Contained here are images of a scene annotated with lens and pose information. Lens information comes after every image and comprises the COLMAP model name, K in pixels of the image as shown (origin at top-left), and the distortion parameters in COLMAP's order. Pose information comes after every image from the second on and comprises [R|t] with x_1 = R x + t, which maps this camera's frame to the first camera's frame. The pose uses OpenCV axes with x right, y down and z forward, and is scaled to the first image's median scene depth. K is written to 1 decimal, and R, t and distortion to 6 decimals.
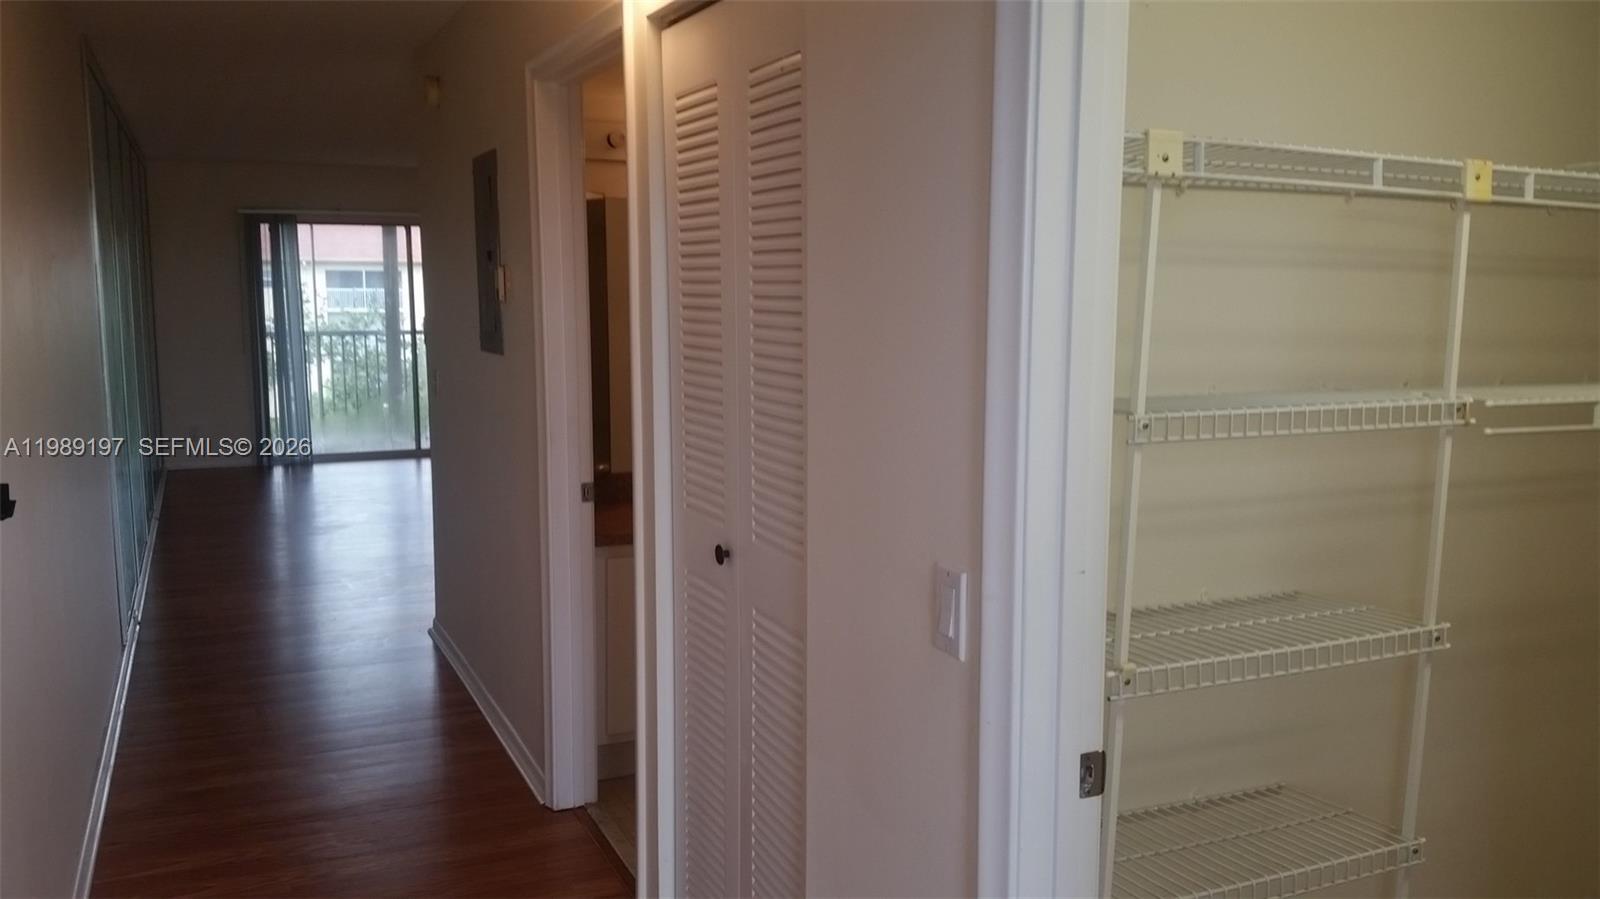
lens RADIAL K [[1317.3, 0, 800.0], [0, 1317.3, 449.5], [0, 0, 1]] dist [0.271496, -0.664669]
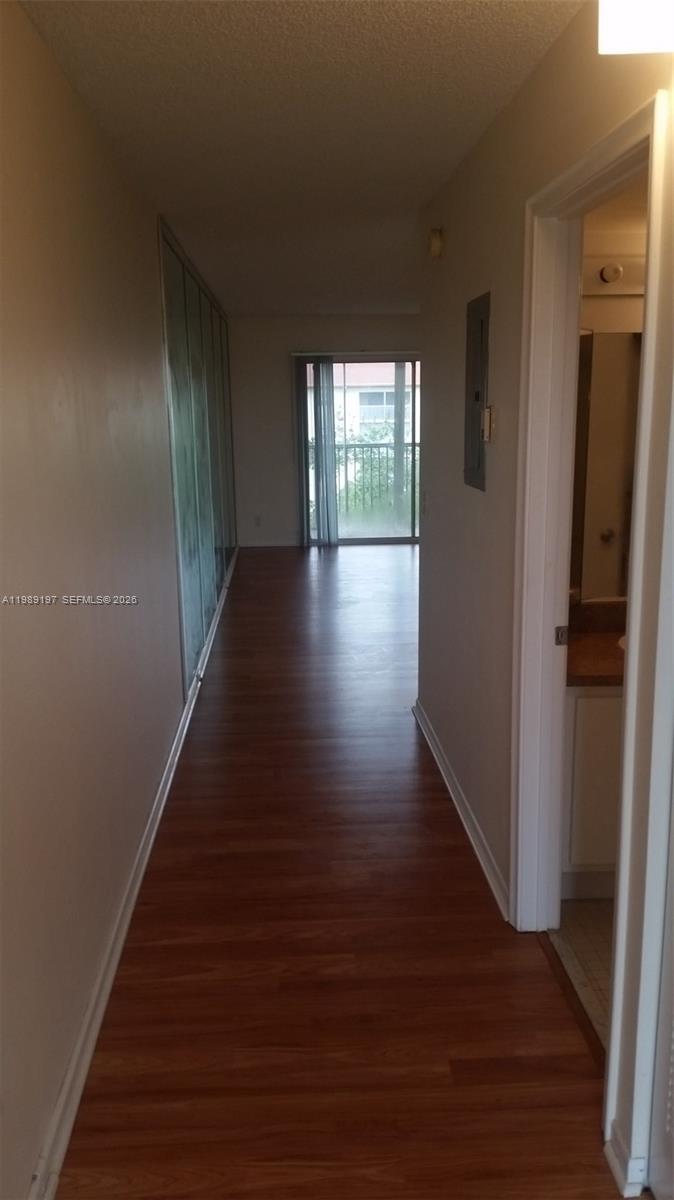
lens RADIAL K [[976.7, 0, 352.5], [0, 976.7, 596.3], [0, 0, 1]] dist [0.154500, -0.362484]
pose [[0.941792, 0.057743, -0.331199, -0.027729], [-0.032670, 0.996196, 0.080783, -0.022179], [0.334604, -0.065261, 0.940096, 0.107995]]
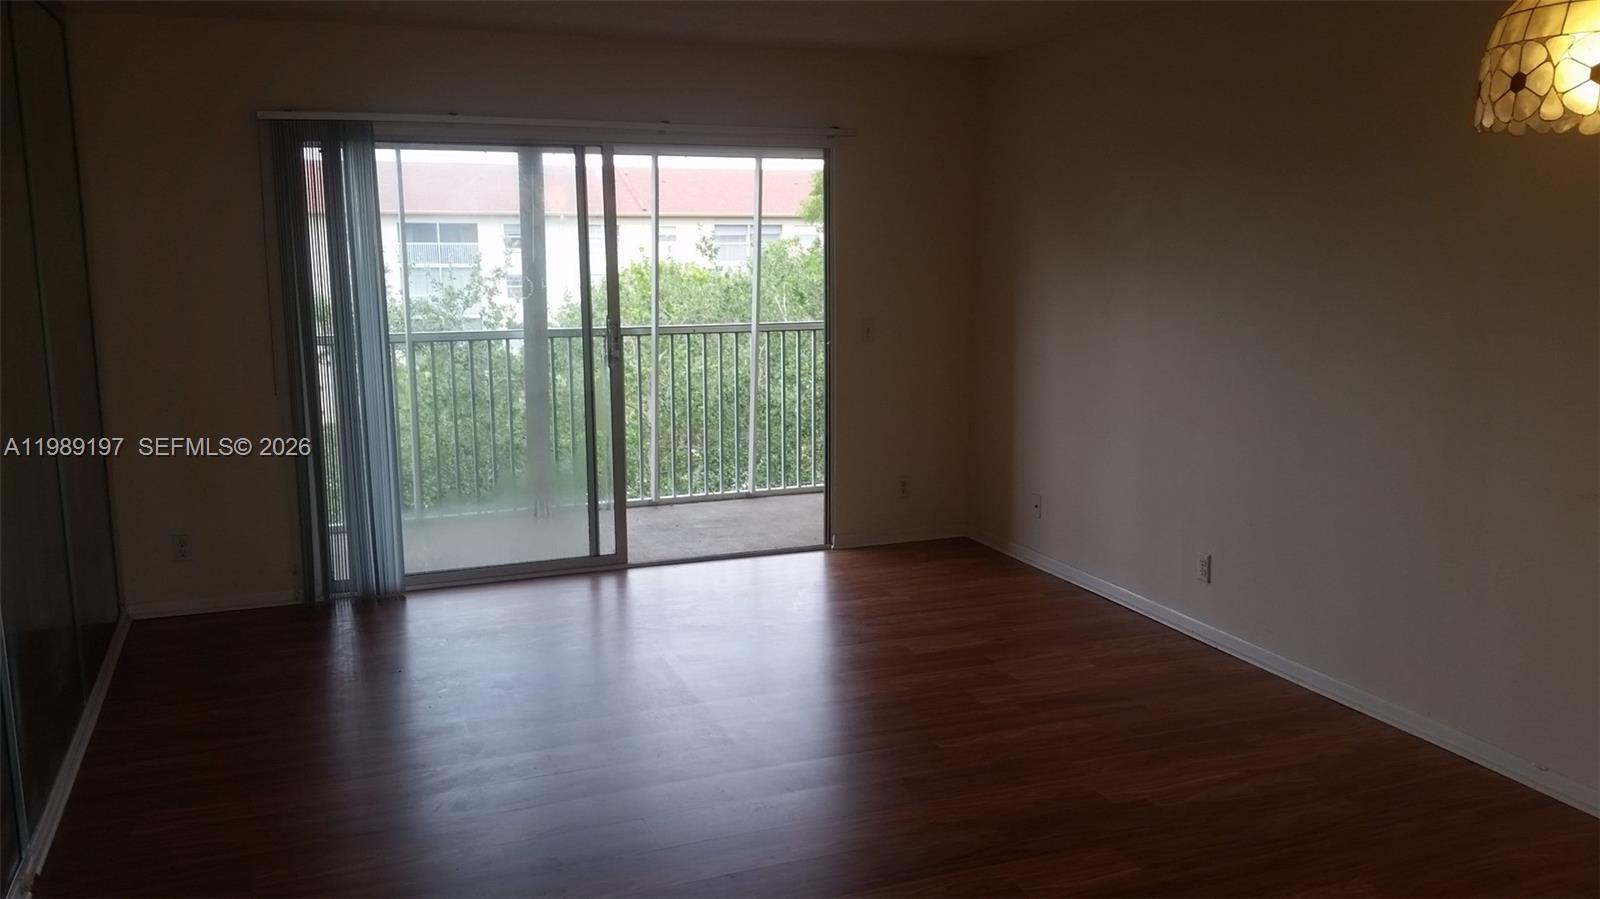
lens RADIAL K [[1317.3, 0, 800.0], [0, 1317.3, 449.5], [0, 0, 1]] dist [0.271496, -0.664669]
pose [[0.998939, 0.002441, -0.045981, -0.221822], [-0.000731, 0.999309, 0.037172, -0.081724], [0.046040, -0.037099, 0.998250, 0.583531]]
